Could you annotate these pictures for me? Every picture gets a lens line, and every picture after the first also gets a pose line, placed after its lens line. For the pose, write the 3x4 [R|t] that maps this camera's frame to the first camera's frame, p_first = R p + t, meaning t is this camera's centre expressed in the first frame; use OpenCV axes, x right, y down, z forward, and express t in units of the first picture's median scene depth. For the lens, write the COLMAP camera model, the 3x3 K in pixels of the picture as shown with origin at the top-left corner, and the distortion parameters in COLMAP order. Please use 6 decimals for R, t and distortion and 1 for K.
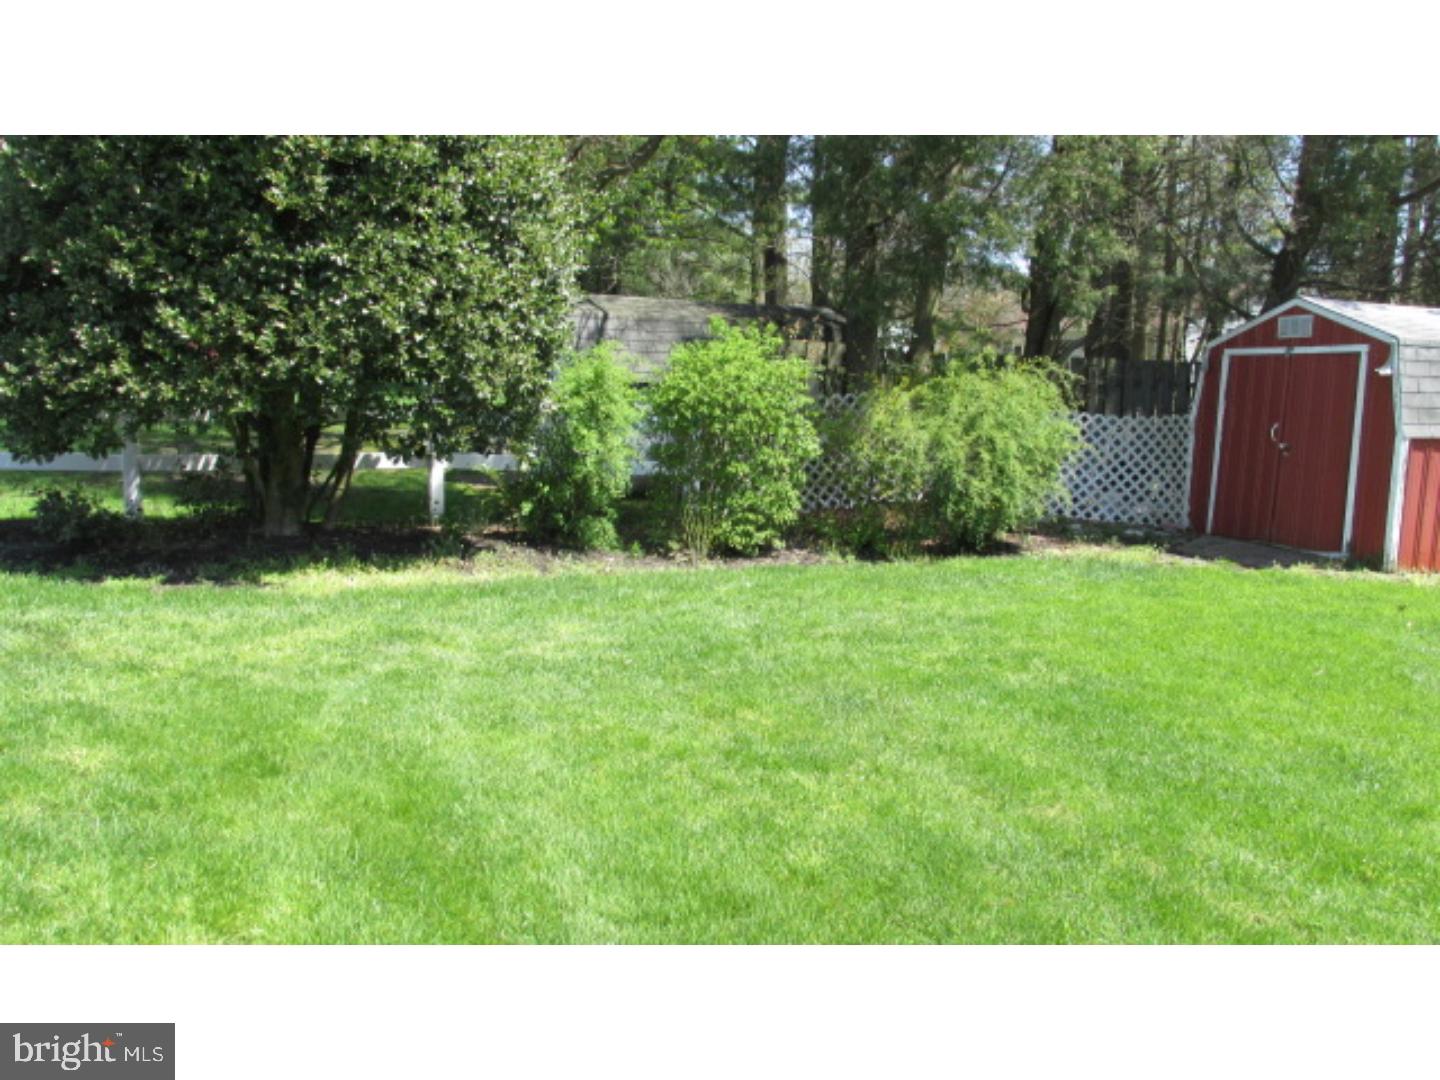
lens RADIAL K [[1205.1, 0, 721.3], [0, 1205.1, 538.3], [0, 0, 1]] dist [-0.031617, 0.009998]
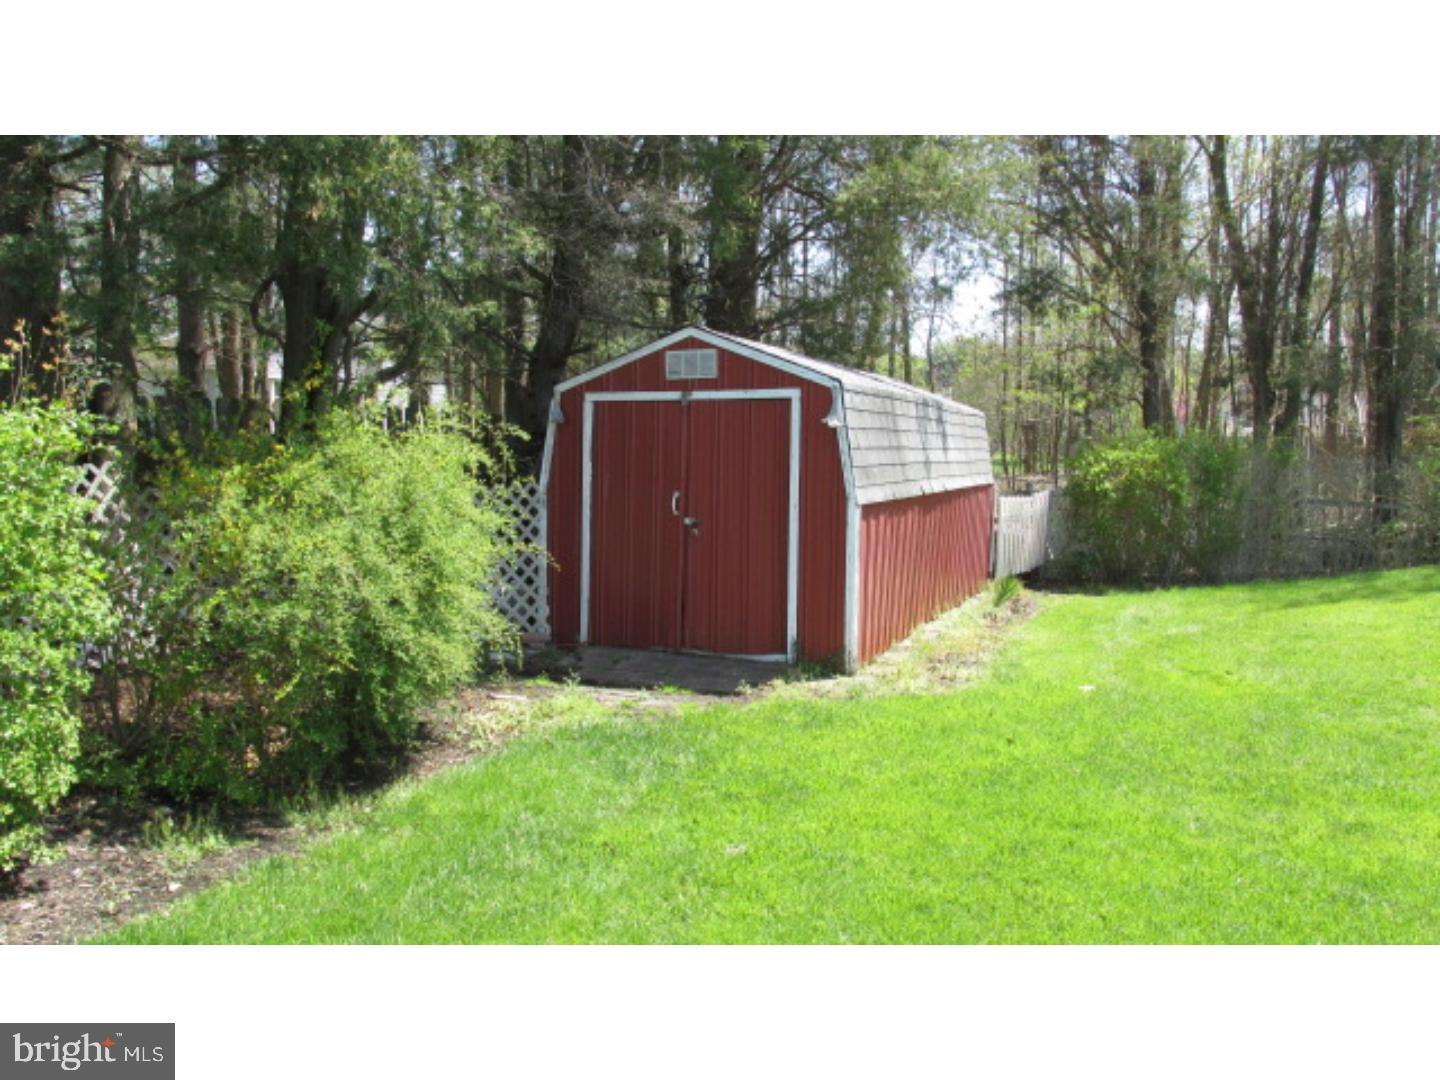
lens RADIAL K [[1205.1, 0, 715.4], [0, 1205.1, 543.0], [0, 0, 1]] dist [-0.031617, 0.009998]
pose [[0.699316, -0.077069, 0.710645, -0.063096], [0.101596, 0.994794, 0.007909, -0.069266], [-0.707556, 0.066668, 0.703506, 0.463693]]
